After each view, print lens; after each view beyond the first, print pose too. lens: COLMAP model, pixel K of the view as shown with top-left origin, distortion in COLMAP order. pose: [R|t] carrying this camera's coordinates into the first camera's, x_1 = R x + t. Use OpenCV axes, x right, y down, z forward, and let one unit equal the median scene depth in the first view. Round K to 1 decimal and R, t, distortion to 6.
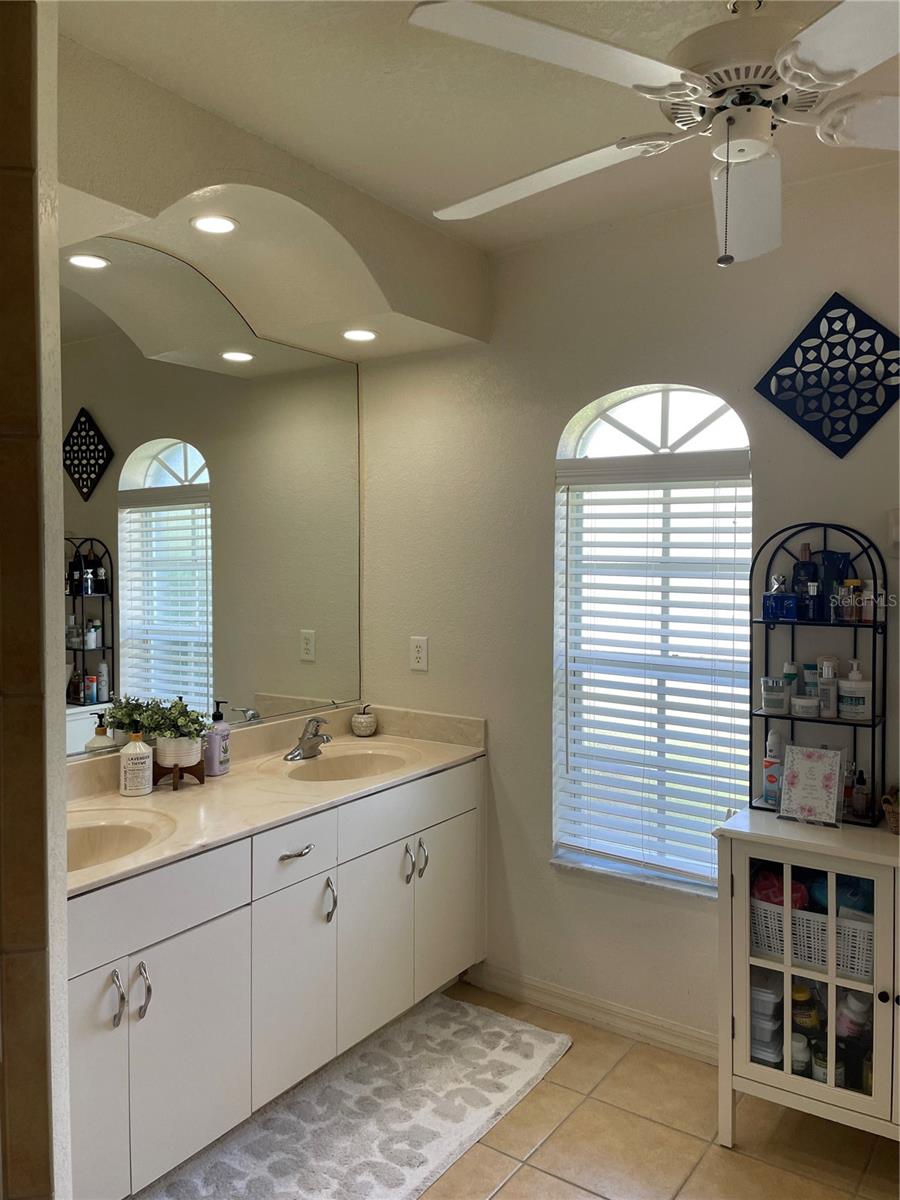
lens RADIAL K [[902.2, 0, 454.2], [0, 902.2, 591.1], [0, 0, 1]] dist [0.092053, -0.116108]
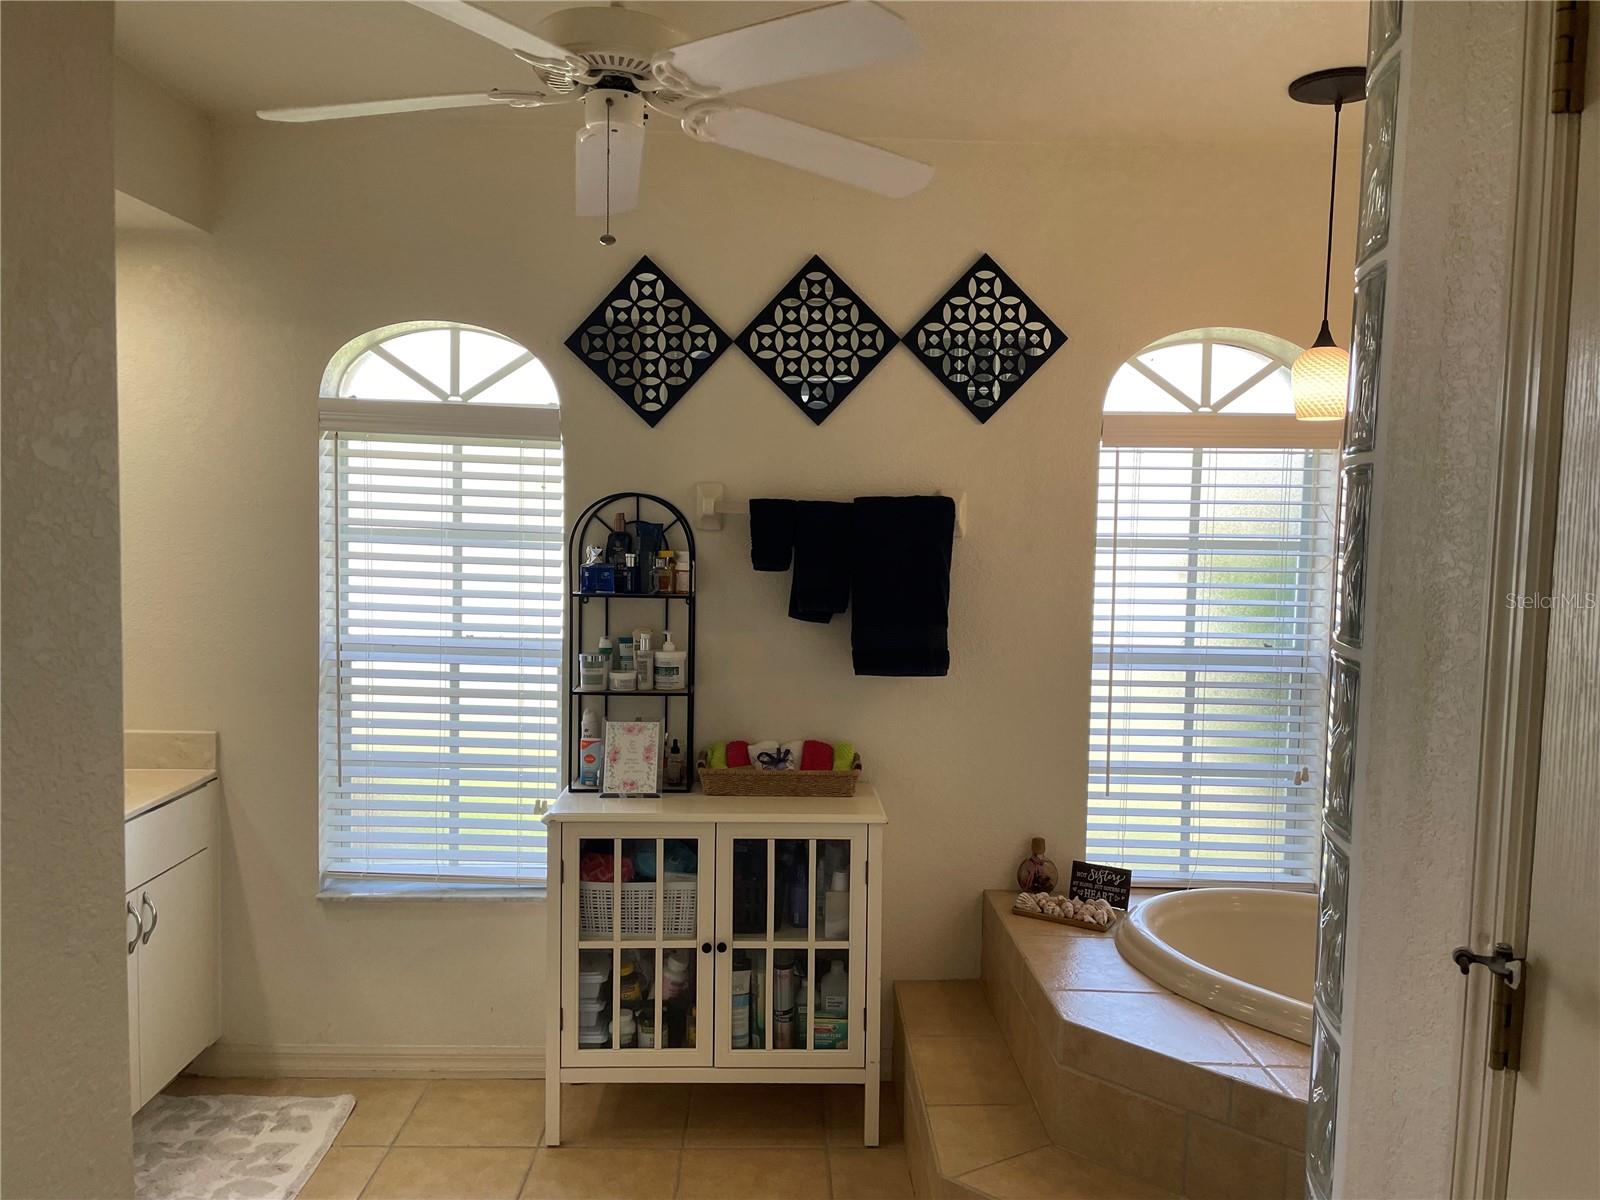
lens RADIAL K [[1203.0, 0, 799.1], [0, 1203.0, 604.6], [0, 0, 1]] dist [0.092053, -0.116108]
pose [[0.811138, -0.025882, 0.584282, -0.179677], [0.003131, 0.999198, 0.039915, -0.004742], [-0.584846, -0.030547, 0.810569, -0.127662]]
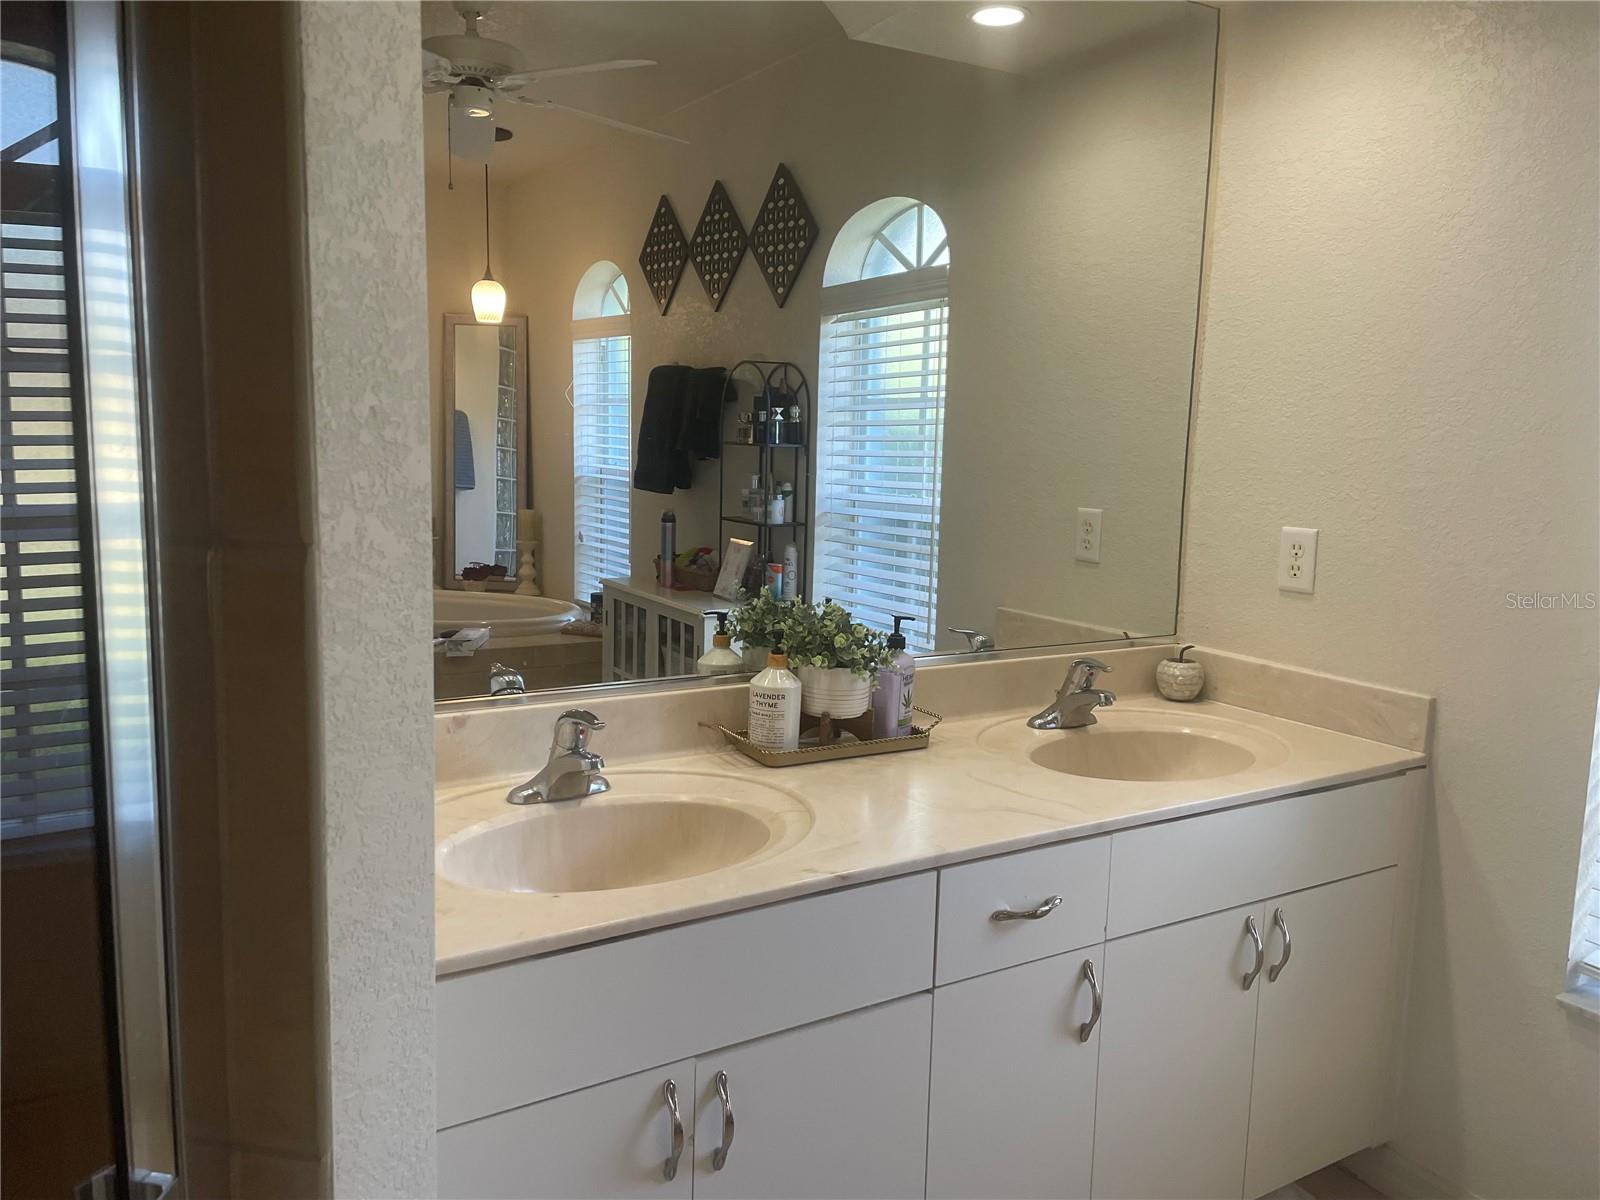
lens RADIAL K [[1203.0, 0, 802.1], [0, 1203.0, 588.6], [0, 0, 1]] dist [0.092053, -0.116108]
pose [[0.913985, 0.078177, -0.398144, -0.021385], [-0.042163, 0.994250, 0.098434, 0.031882], [0.403550, -0.073181, 0.912026, 0.261346]]
